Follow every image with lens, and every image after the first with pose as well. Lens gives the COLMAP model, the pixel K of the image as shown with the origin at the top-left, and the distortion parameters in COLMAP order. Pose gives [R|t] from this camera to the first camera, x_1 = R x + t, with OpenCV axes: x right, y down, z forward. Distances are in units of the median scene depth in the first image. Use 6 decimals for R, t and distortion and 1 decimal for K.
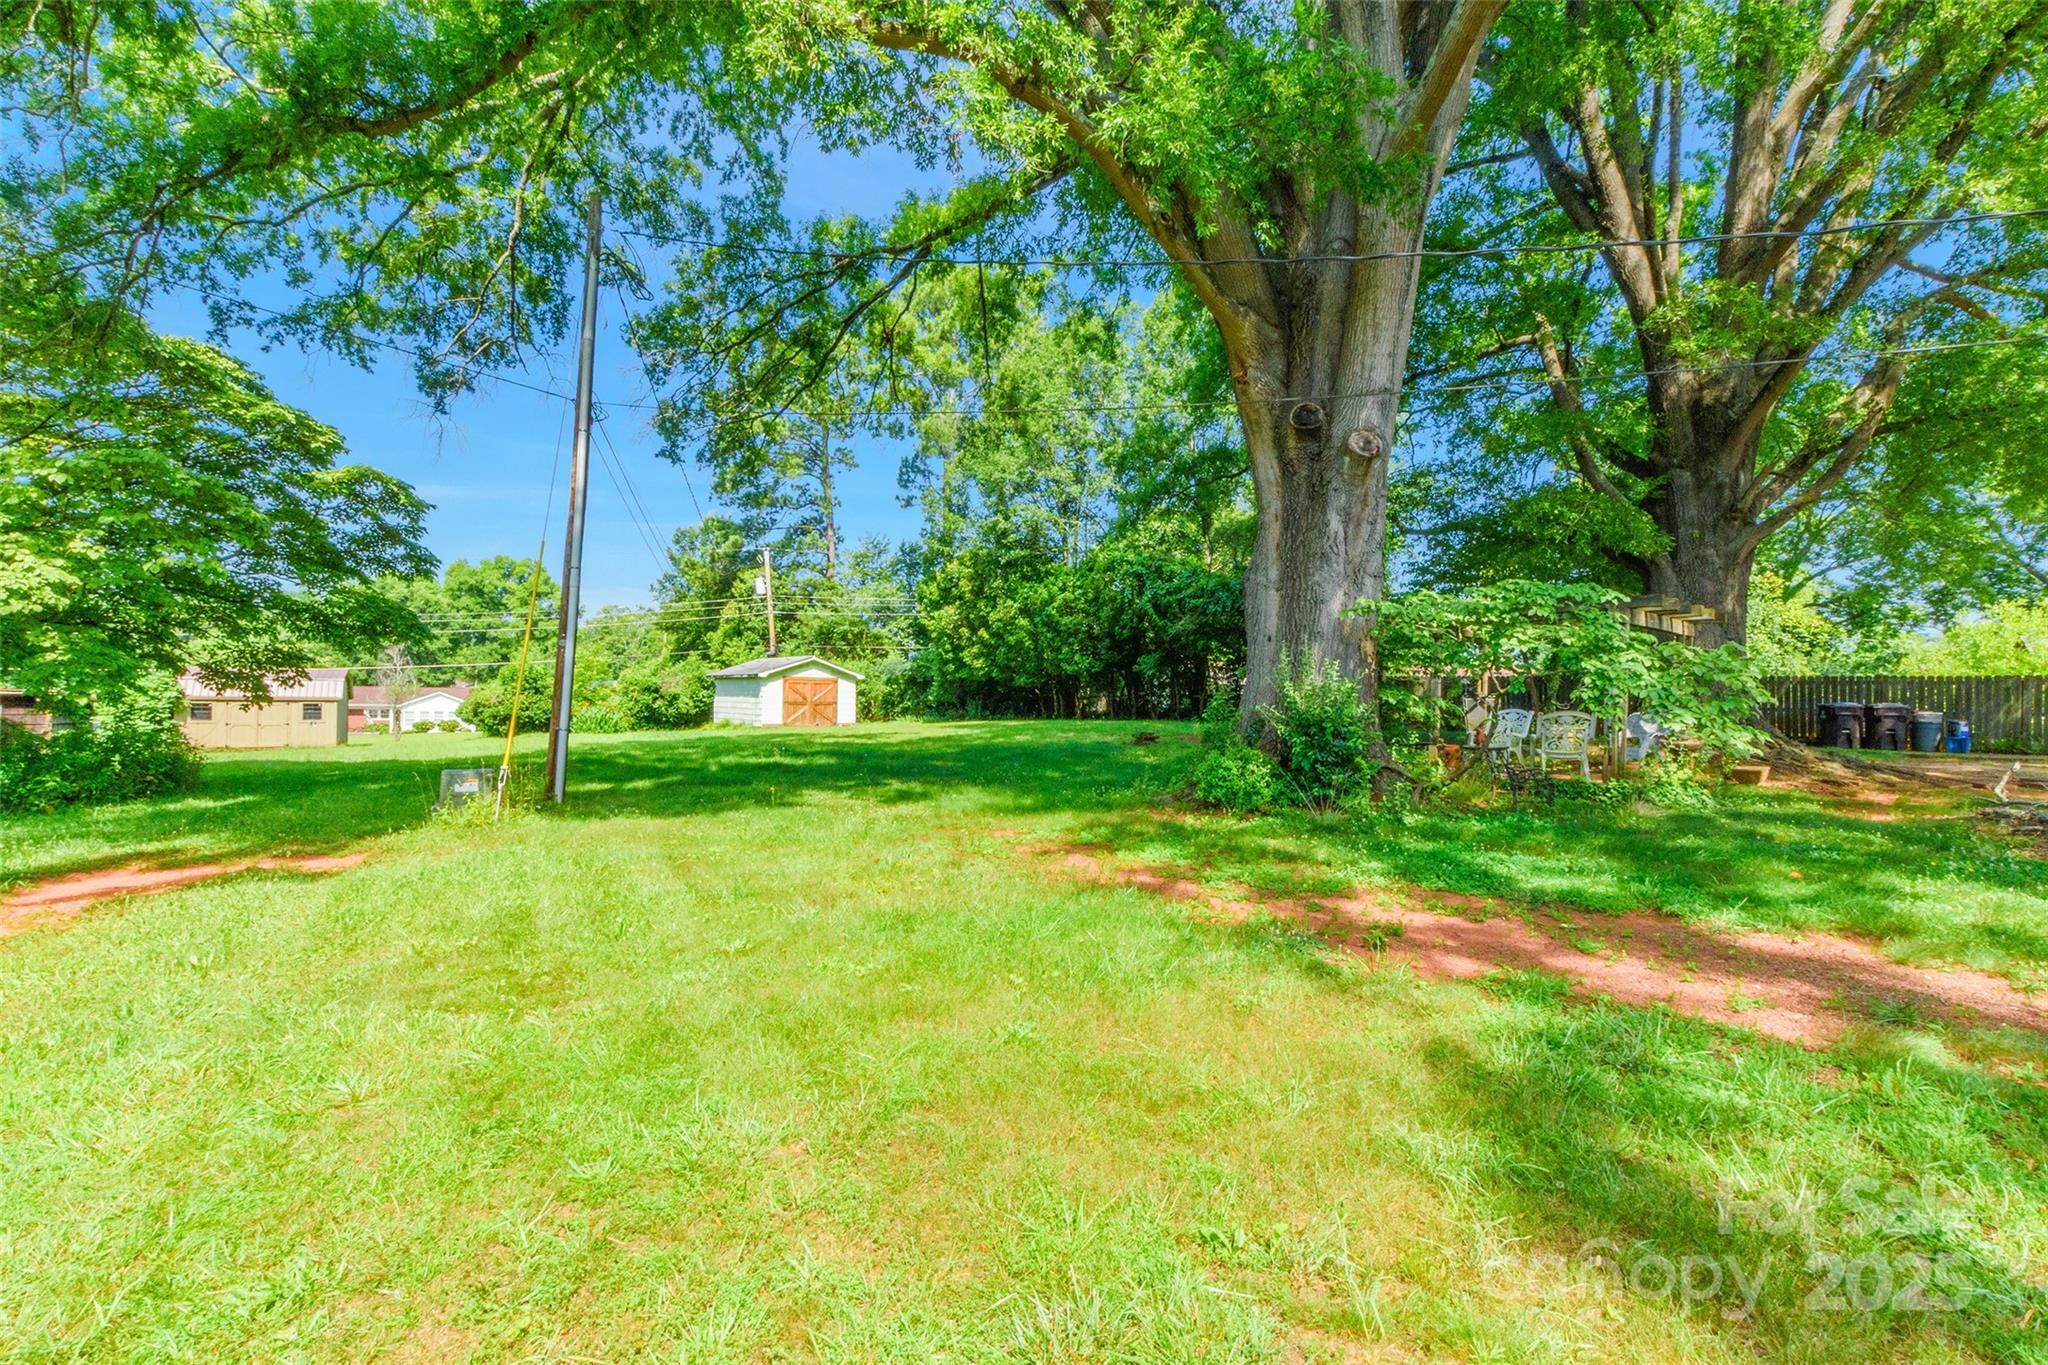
lens RADIAL K [[870.2, 0, 1024.0], [0, 870.2, 682.5], [0, 0, 1]] dist [-0.000384, -0.000504]
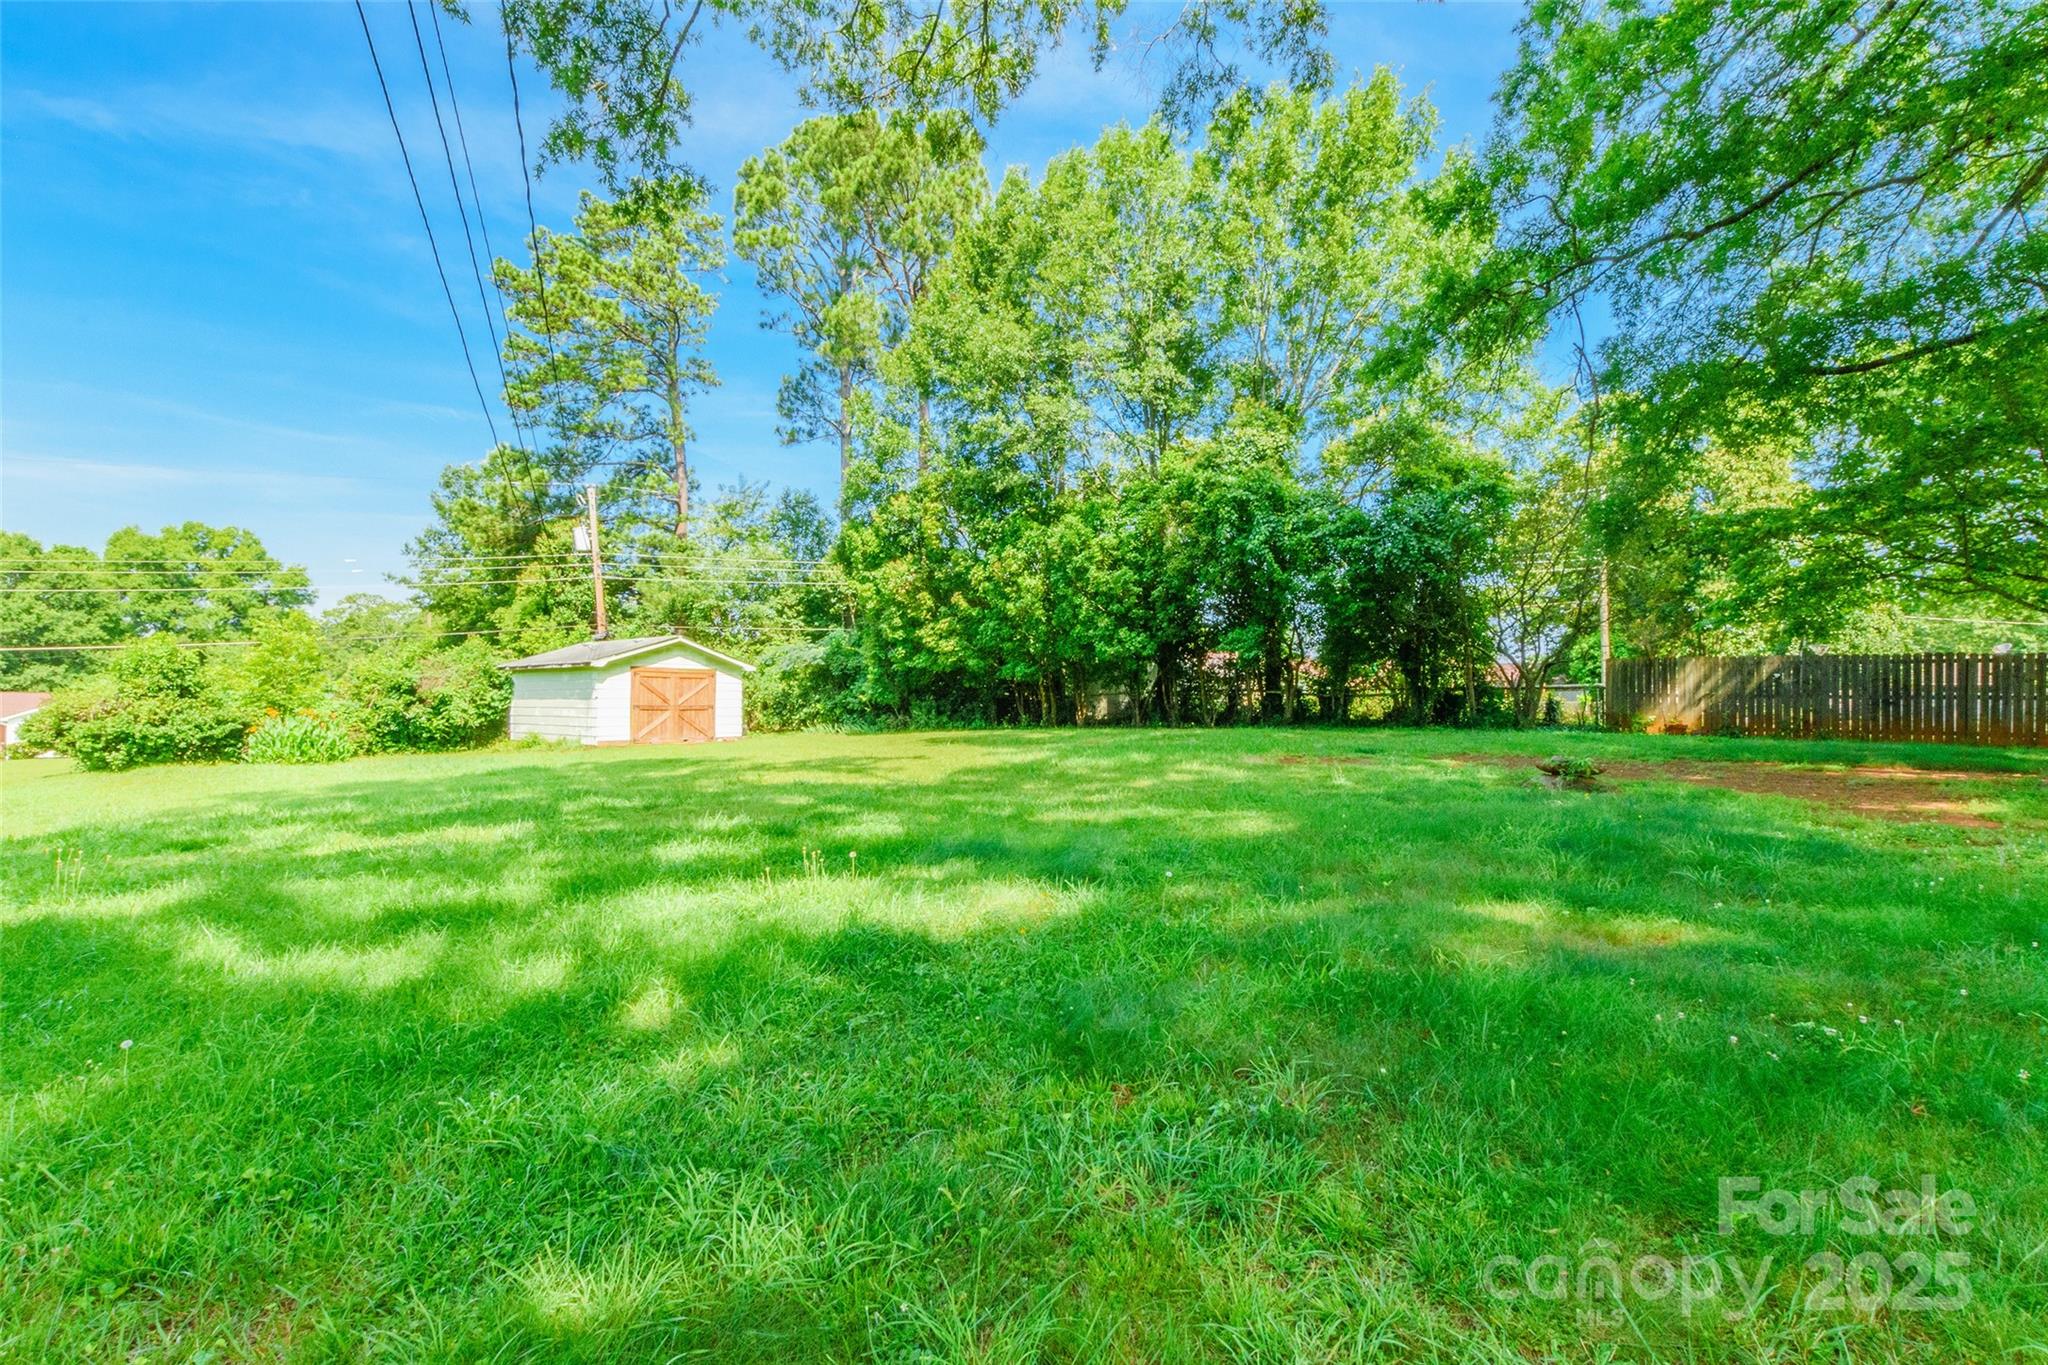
lens RADIAL K [[870.2, 0, 1024.0], [0, 870.2, 682.5], [0, 0, 1]] dist [-0.000384, -0.000504]
pose [[0.978966, -0.004434, 0.203977, -0.110541], [0.005348, 0.999978, -0.003931, 0.007888], [-0.203955, 0.004939, 0.978968, 0.277939]]
